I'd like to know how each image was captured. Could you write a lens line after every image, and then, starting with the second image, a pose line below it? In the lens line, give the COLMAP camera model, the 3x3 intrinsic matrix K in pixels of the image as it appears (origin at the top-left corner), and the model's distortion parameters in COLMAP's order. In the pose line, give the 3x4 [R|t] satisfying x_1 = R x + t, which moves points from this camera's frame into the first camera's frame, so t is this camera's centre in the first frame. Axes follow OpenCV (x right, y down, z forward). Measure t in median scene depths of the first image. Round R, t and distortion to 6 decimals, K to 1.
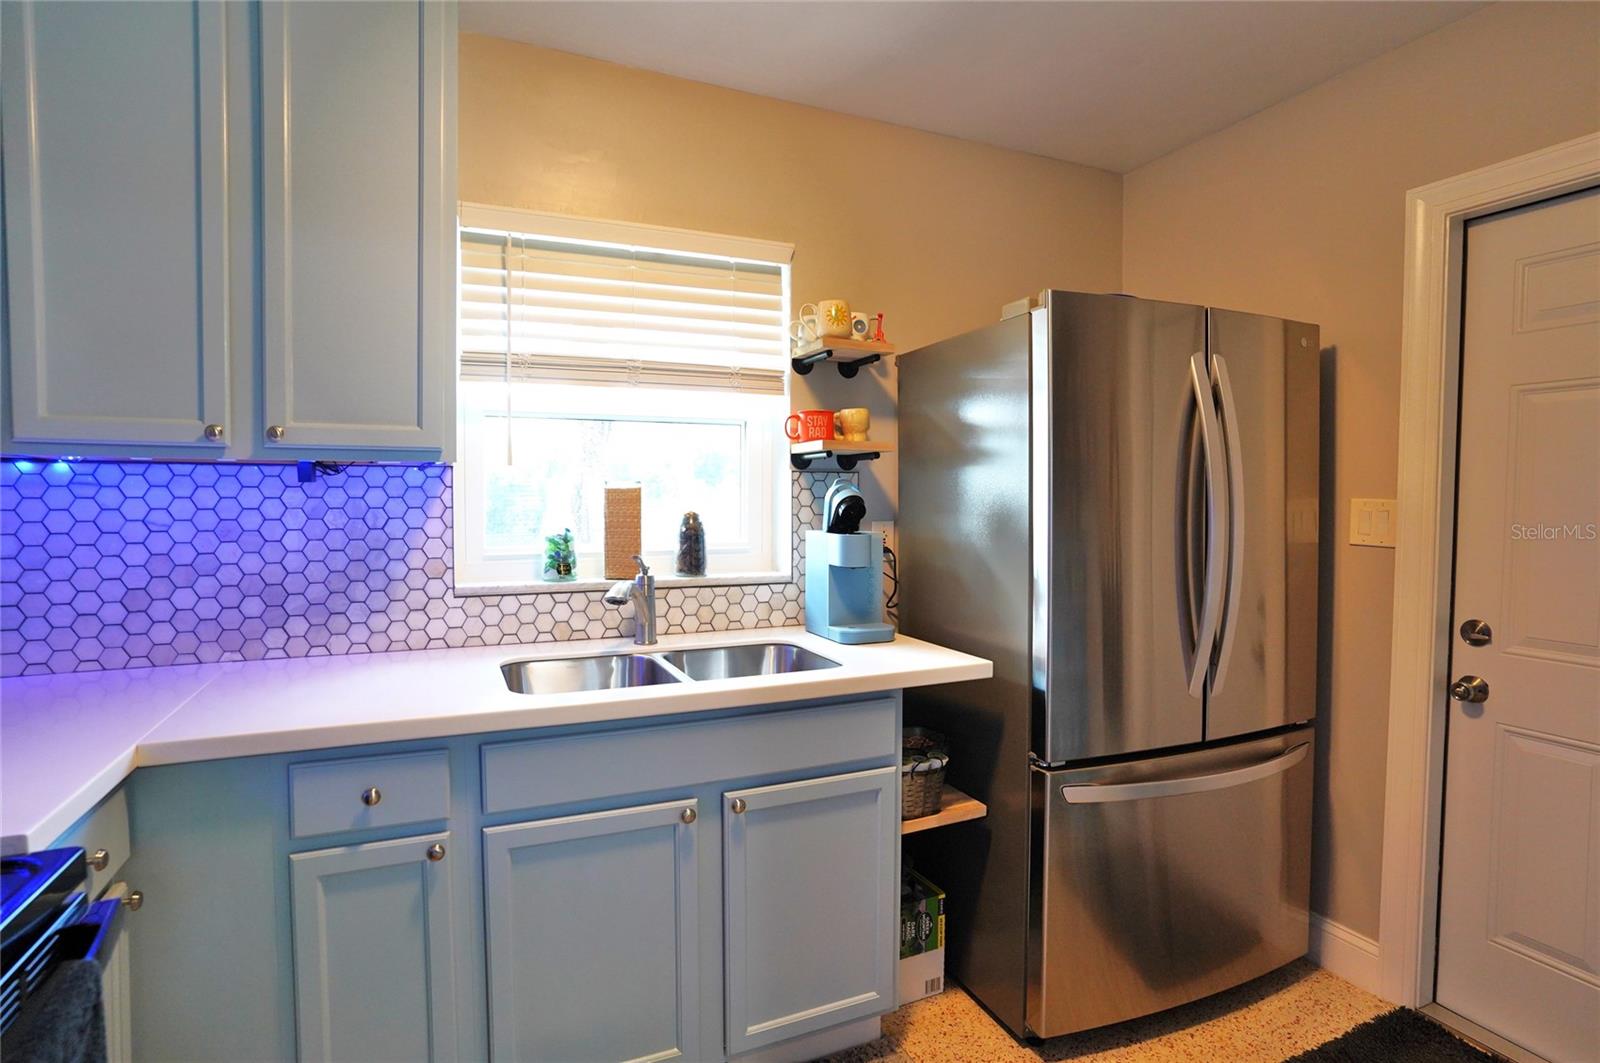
lens RADIAL K [[826.8, 0, 810.7], [0, 826.8, 529.2], [0, 0, 1]] dist [-0.045772, 0.017794]
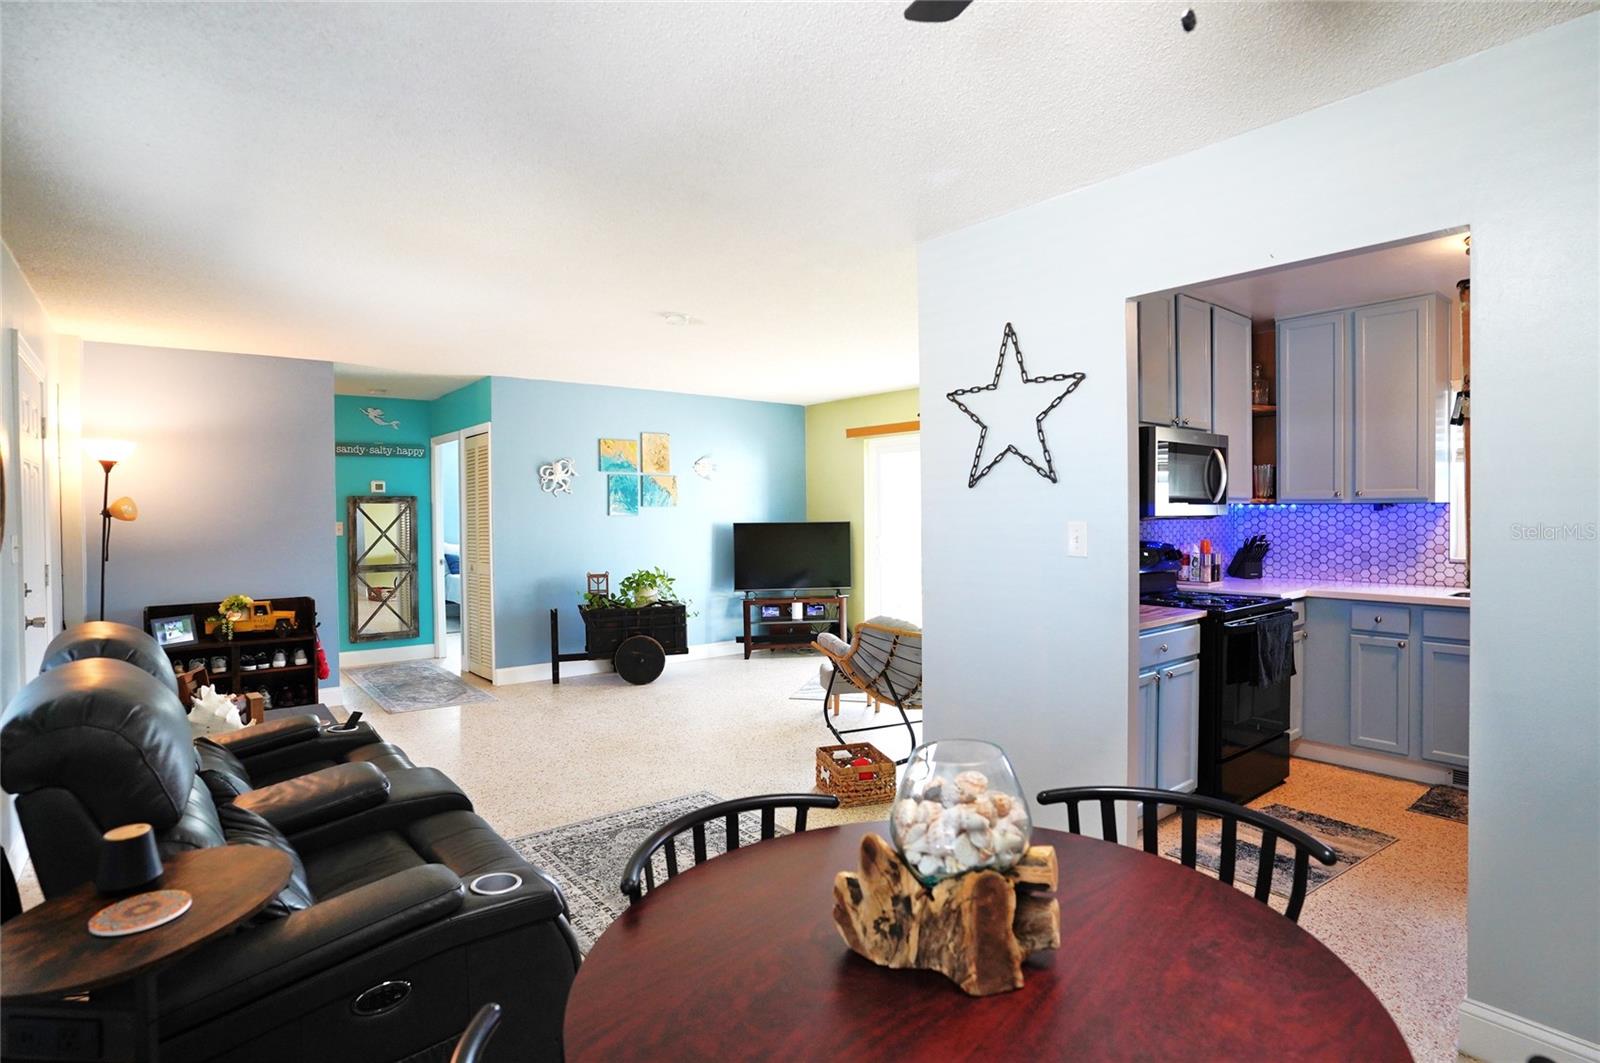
lens RADIAL K [[826.8, 0, 798.0], [0, 826.8, 522.0], [0, 0, 1]] dist [-0.045772, 0.017794]
pose [[0.259887, 0.004284, -0.965630, 1.254112], [-0.034712, 0.999385, -0.004908, 0.048550], [0.965015, 0.034794, 0.259876, -1.290602]]
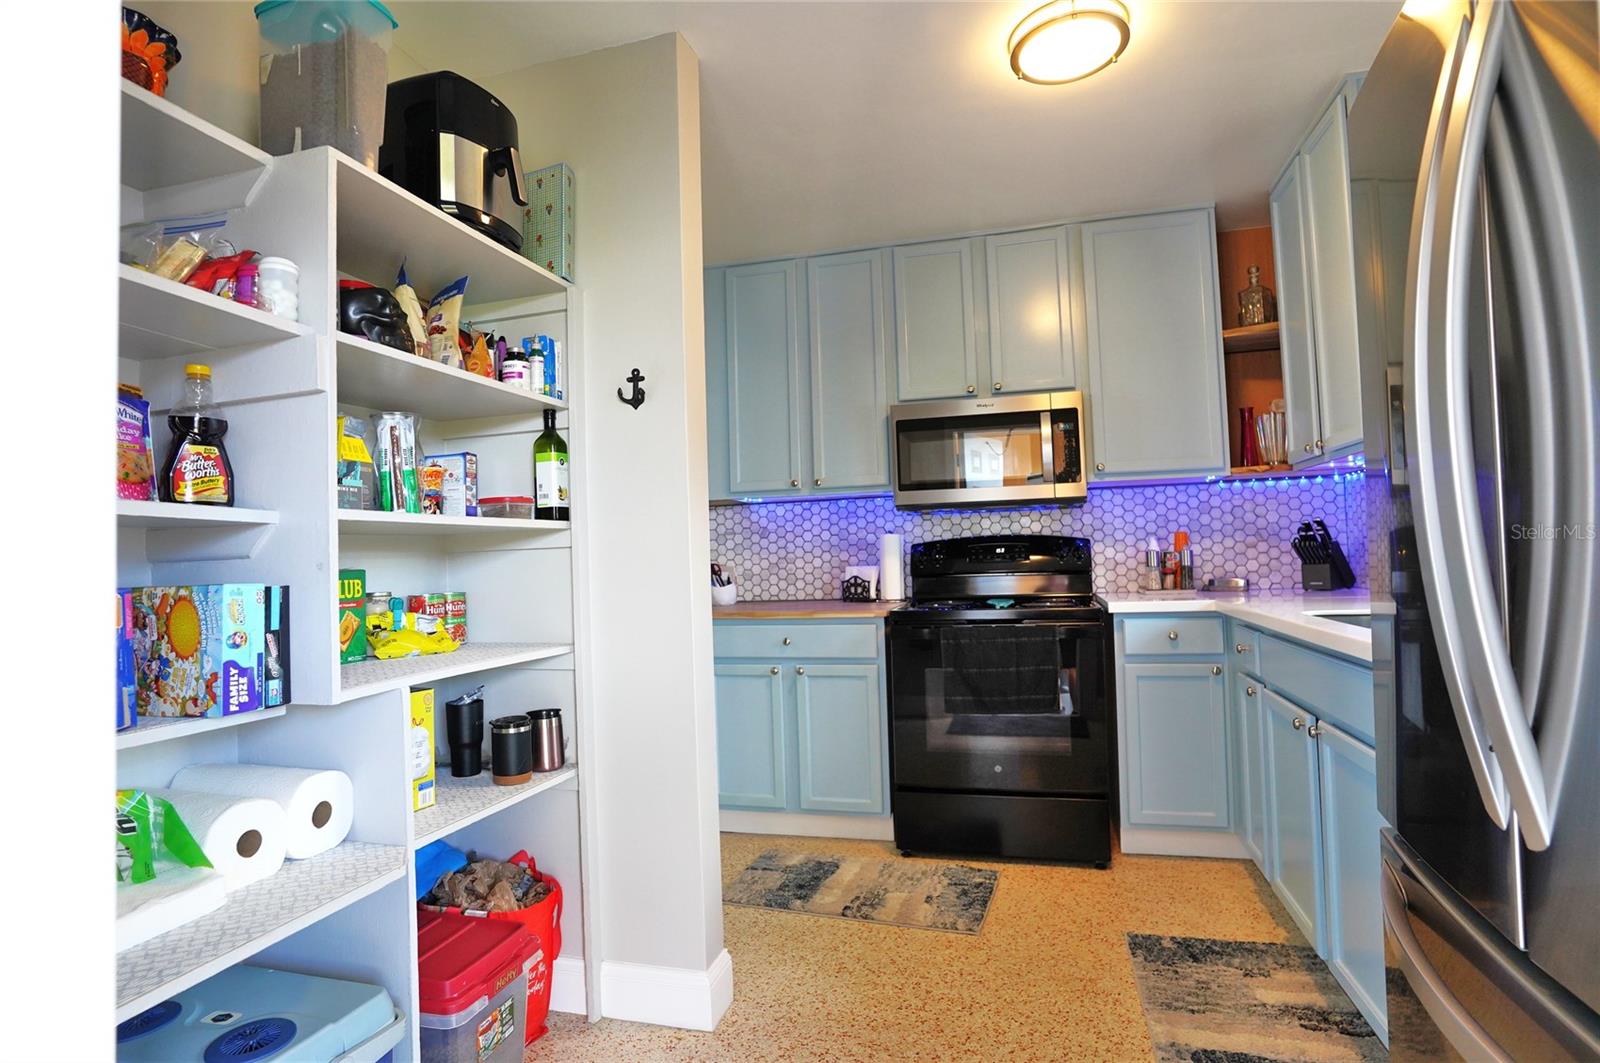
lens RADIAL K [[826.8, 0, 784.9], [0, 826.8, 533.1], [0, 0, 1]] dist [-0.045772, 0.017794]
pose [[-0.646348, -0.007008, -0.763011, 1.076747], [-0.005778, 0.999974, -0.004290, 0.062606], [0.763021, 0.001635, -0.646371, 1.024165]]
